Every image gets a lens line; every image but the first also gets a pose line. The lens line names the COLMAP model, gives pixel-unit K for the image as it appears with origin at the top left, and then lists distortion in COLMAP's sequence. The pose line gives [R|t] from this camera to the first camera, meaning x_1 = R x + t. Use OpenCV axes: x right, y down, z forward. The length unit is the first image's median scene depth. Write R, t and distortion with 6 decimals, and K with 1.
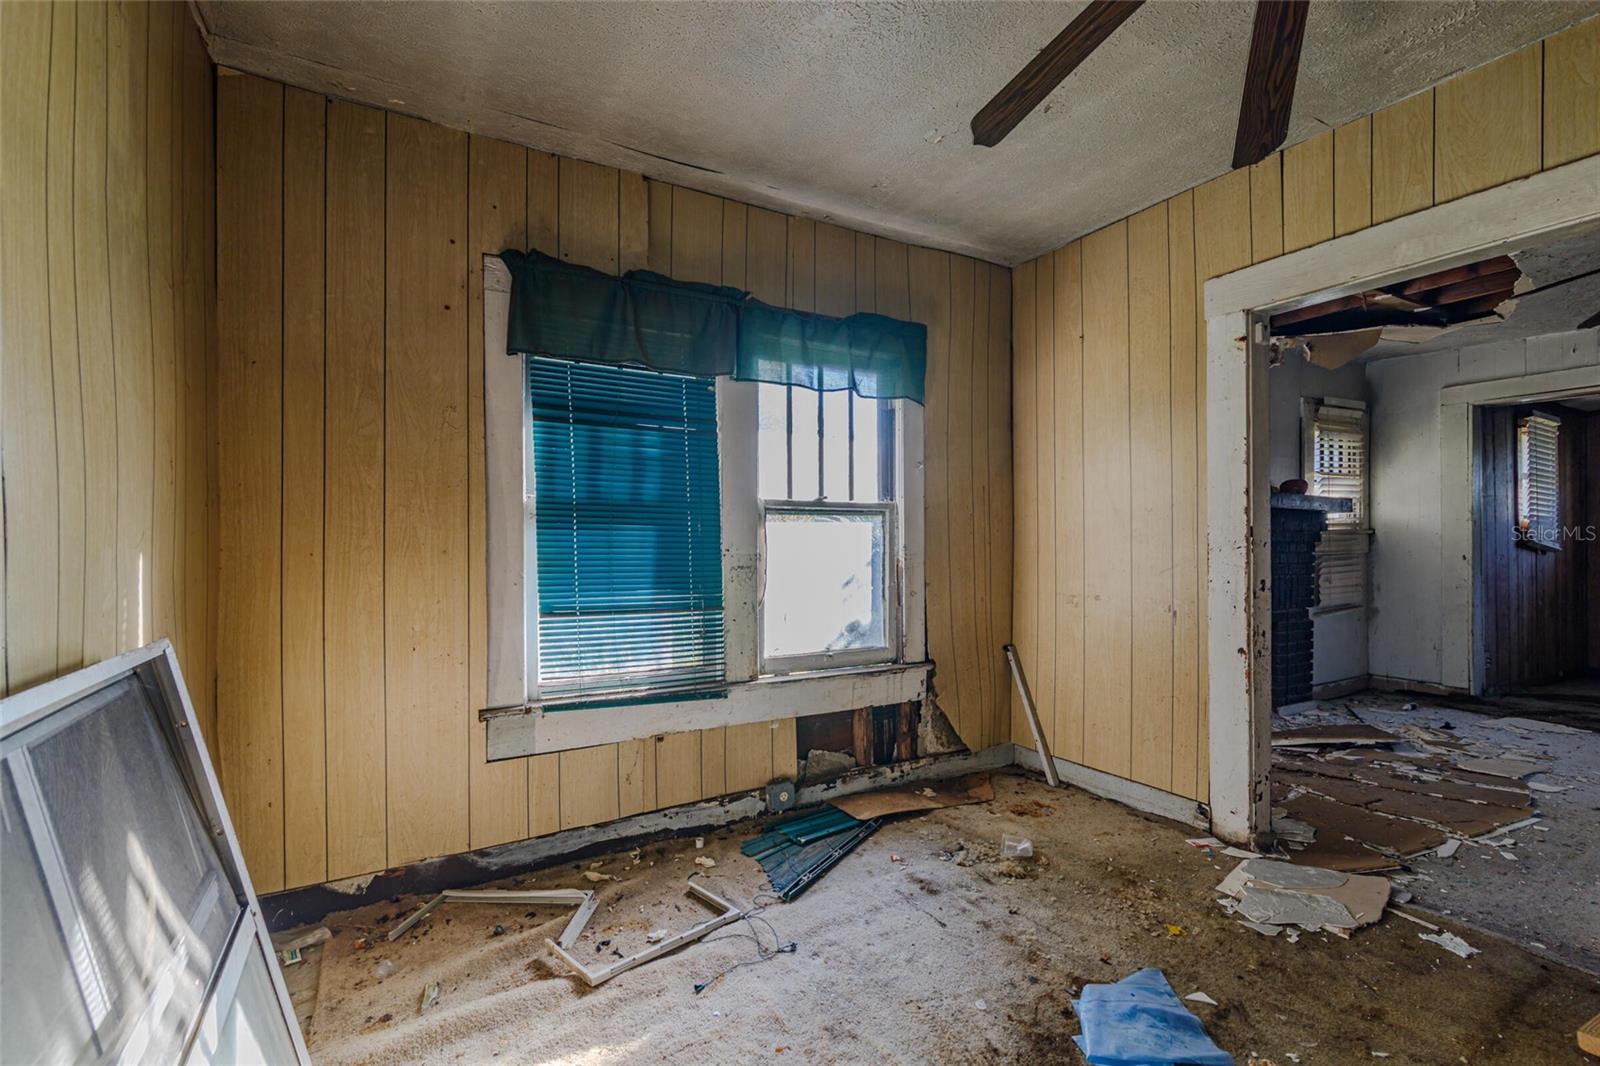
lens RADIAL K [[723.8, 0, 801.0], [0, 723.8, 541.6], [0, 0, 1]] dist [0.000111, -0.000779]
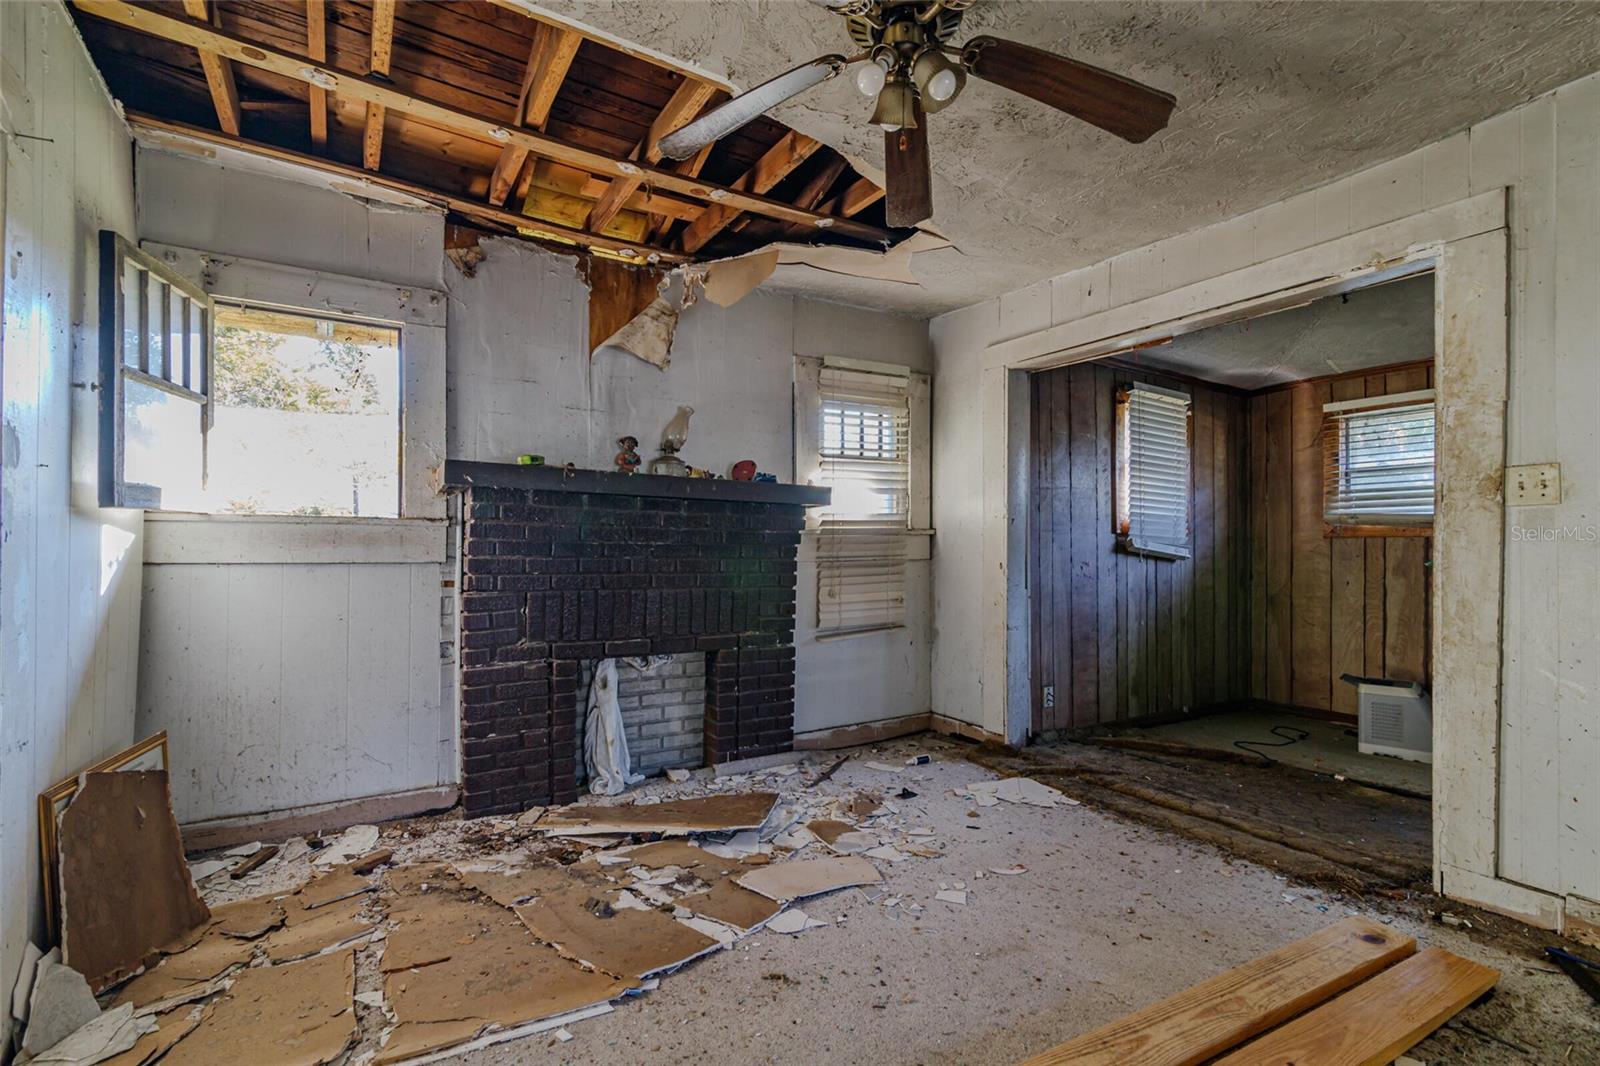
lens RADIAL K [[723.8, 0, 800.3], [0, 723.8, 540.8], [0, 0, 1]] dist [0.000111, -0.000779]
pose [[0.999426, 0.008177, 0.032874, 1.285714], [-0.008087, 0.999963, -0.002861, -0.001846], [-0.032896, 0.002594, 0.999455, 0.442021]]
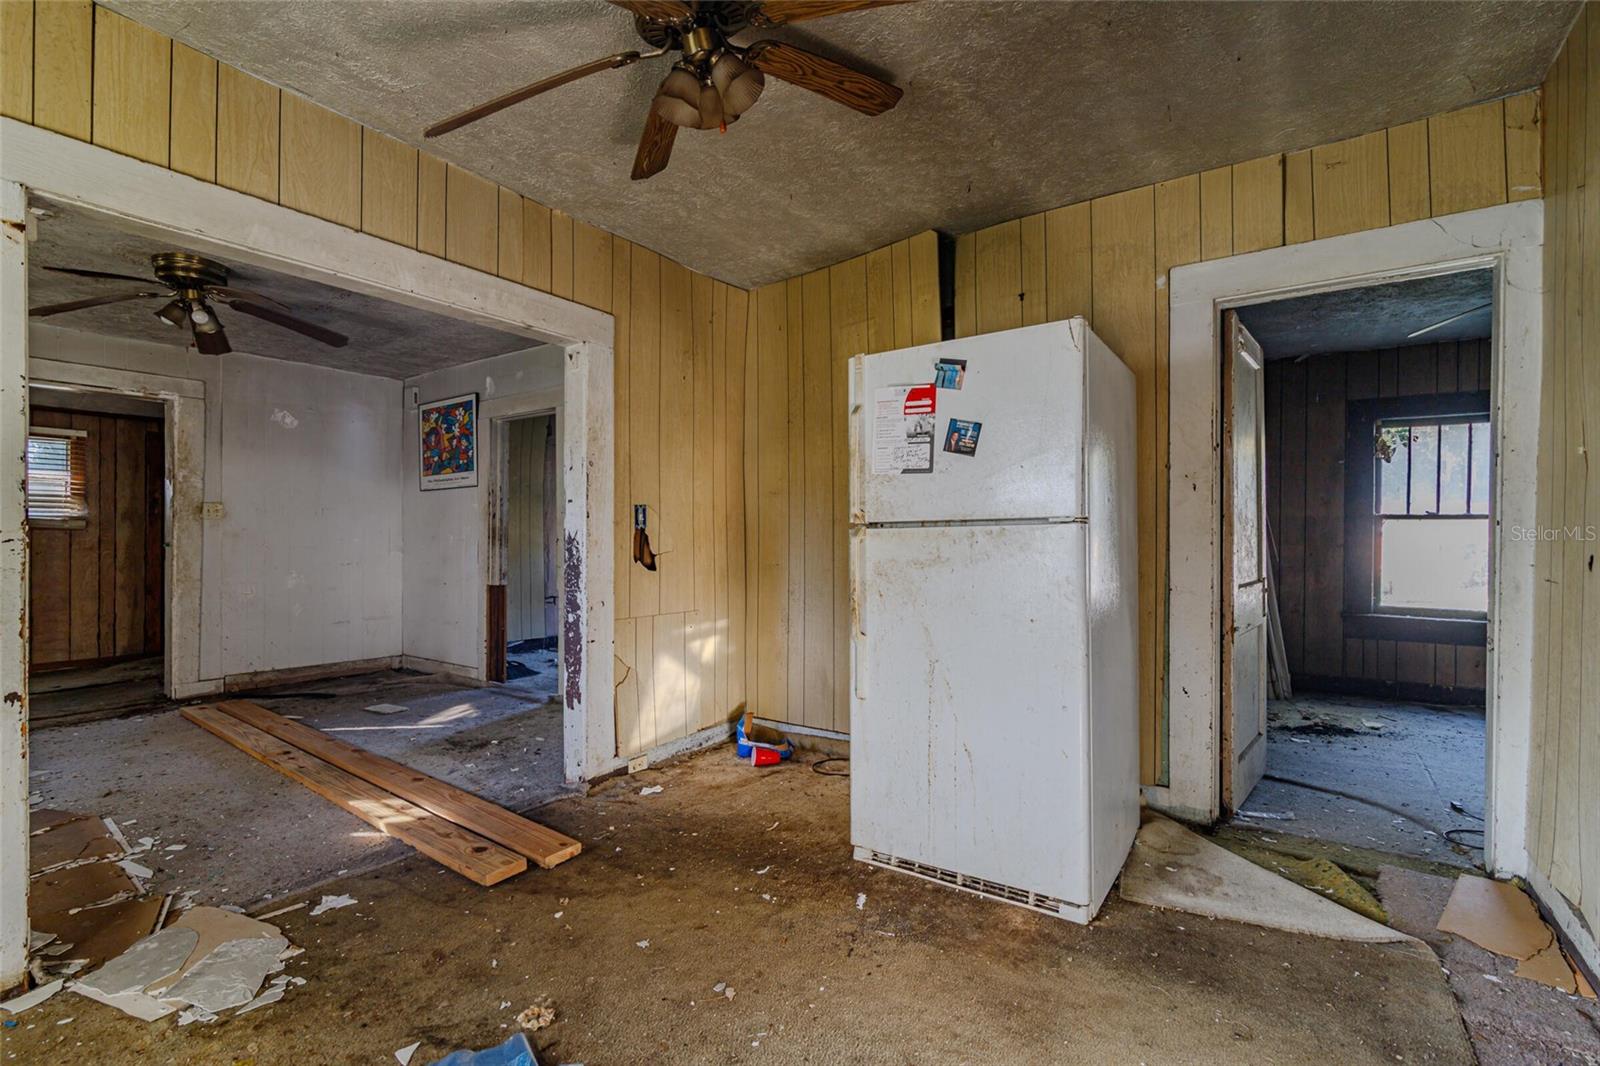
lens RADIAL K [[723.8, 0, 796.6], [0, 723.8, 540.3], [0, 0, 1]] dist [0.000111, -0.000779]
pose [[-0.429721, 0.002412, 0.902959, -0.297155], [-0.000892, 0.999995, -0.003096, 0.009681], [-0.902961, -0.002136, -0.429716, 0.645039]]
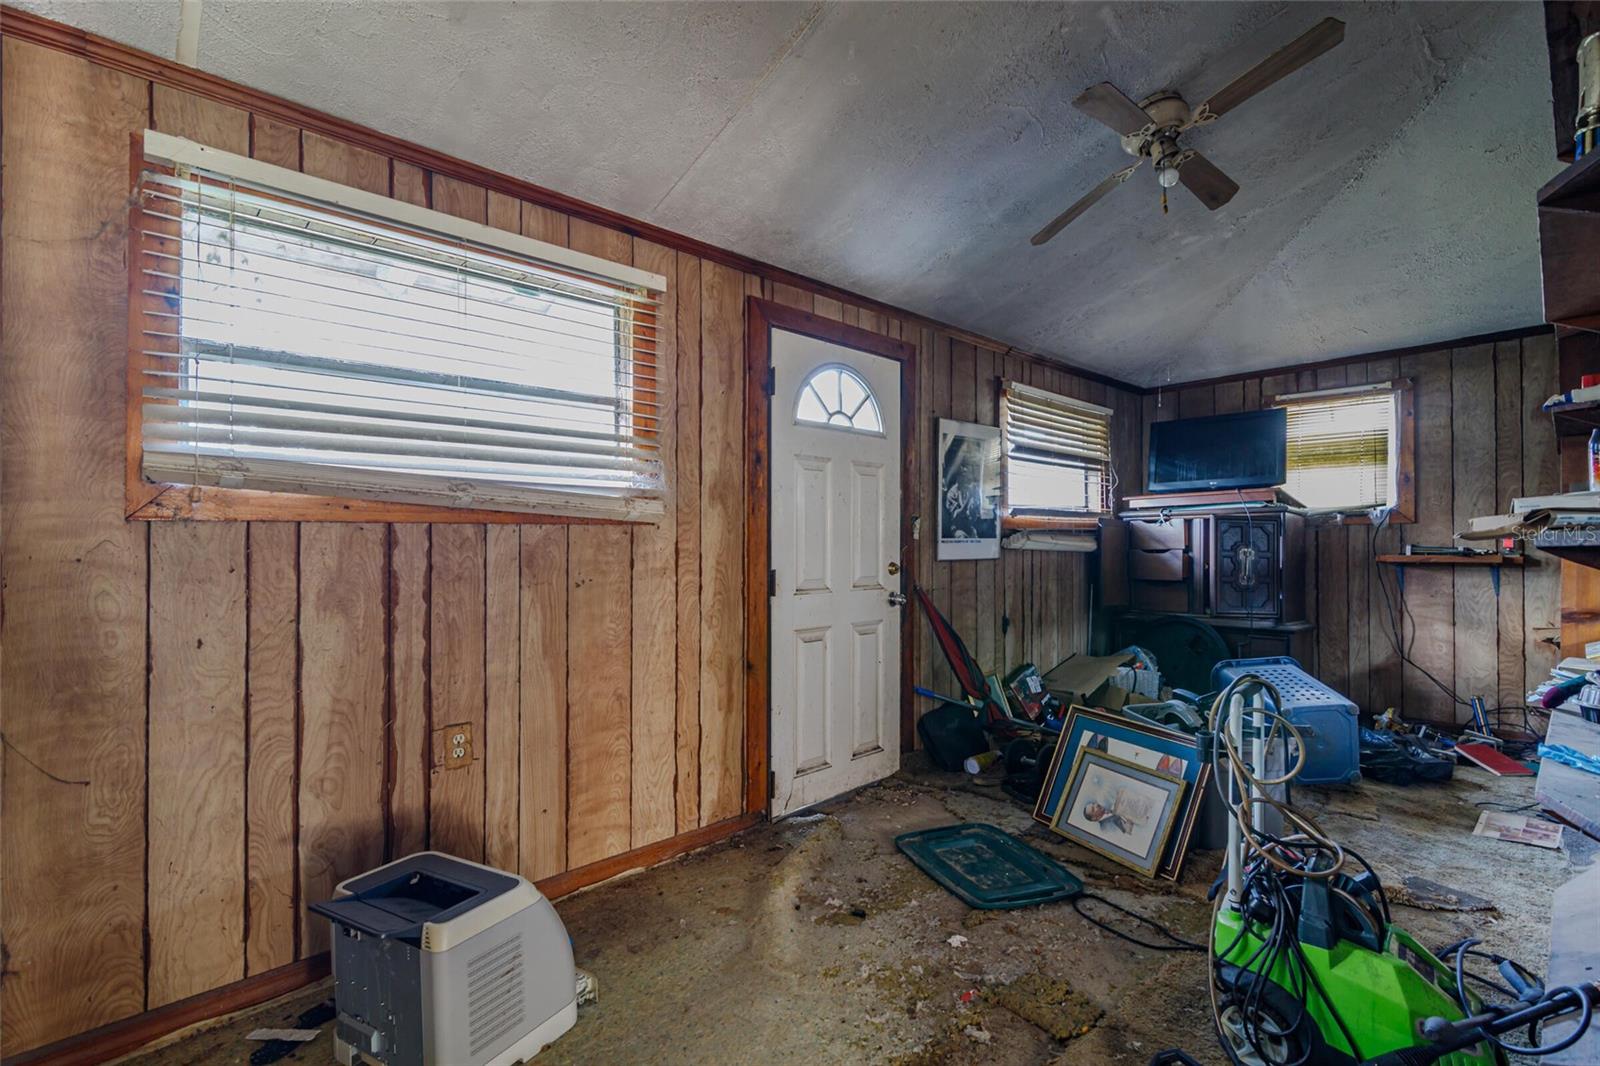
lens RADIAL K [[723.8, 0, 792.6], [0, 723.8, 538.5], [0, 0, 1]] dist [0.000111, -0.000779]
pose [[-0.221096, 0.006247, 0.975232, 1.926509], [0.000666, 0.999980, -0.006254, -0.005177], [-0.975252, -0.000733, -0.221096, 1.796818]]
